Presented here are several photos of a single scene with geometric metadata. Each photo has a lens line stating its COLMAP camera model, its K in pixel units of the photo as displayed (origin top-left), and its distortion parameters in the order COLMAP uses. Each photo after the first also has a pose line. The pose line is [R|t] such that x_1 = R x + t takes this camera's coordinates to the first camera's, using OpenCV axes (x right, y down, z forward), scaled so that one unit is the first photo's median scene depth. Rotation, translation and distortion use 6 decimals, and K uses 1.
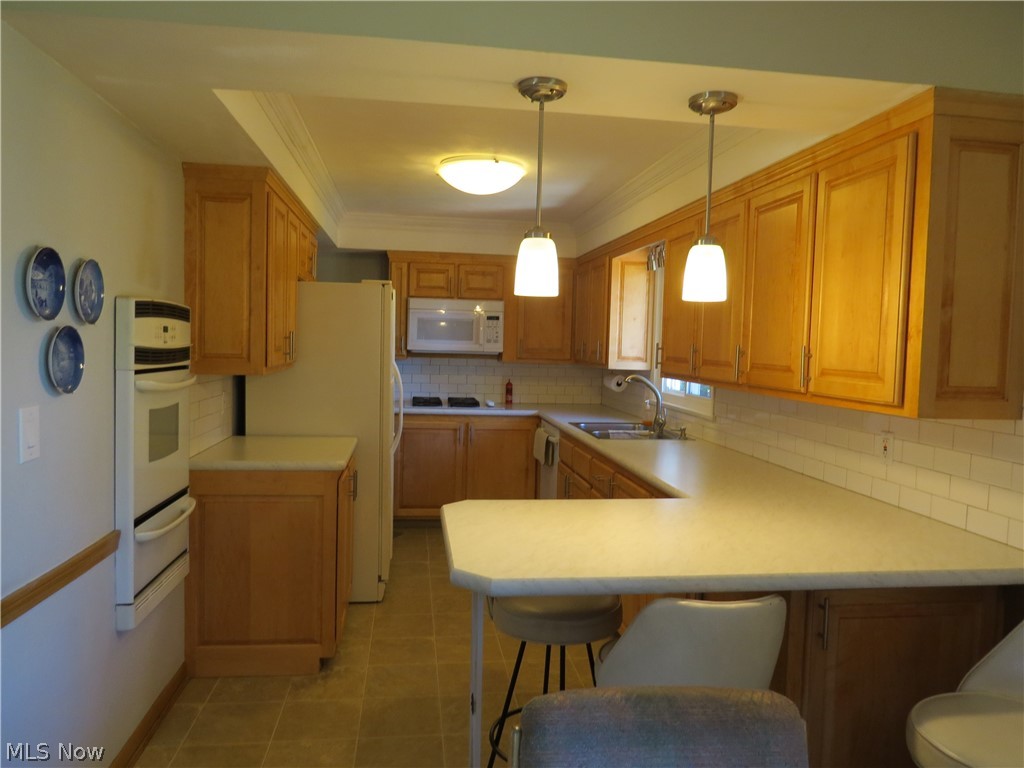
lens RADIAL K [[736.2, 0, 512.0], [0, 736.2, 384.0], [0, 0, 1]] dist [-0.010212, -0.002627]
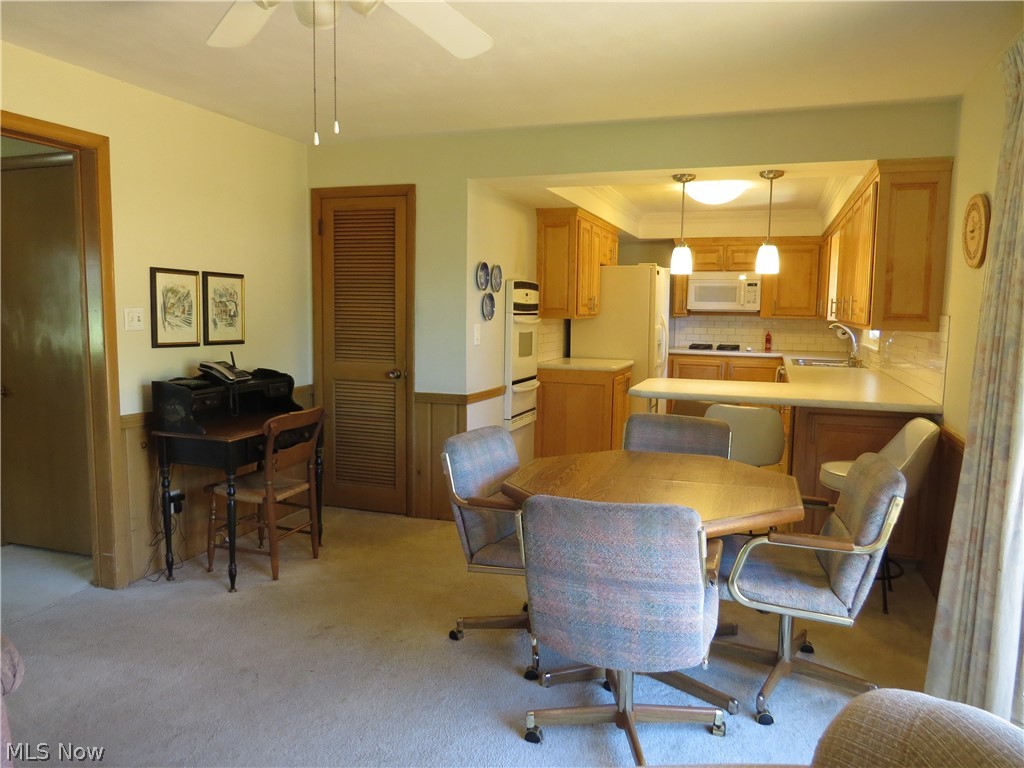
lens RADIAL K [[736.2, 0, 512.0], [0, 736.2, 384.0], [0, 0, 1]] dist [-0.010212, -0.002627]
pose [[0.889676, 0.032396, -0.455442, 0.394609], [-0.014448, 0.998978, 0.042834, 0.078740], [0.456364, -0.031529, 0.889235, -0.775490]]
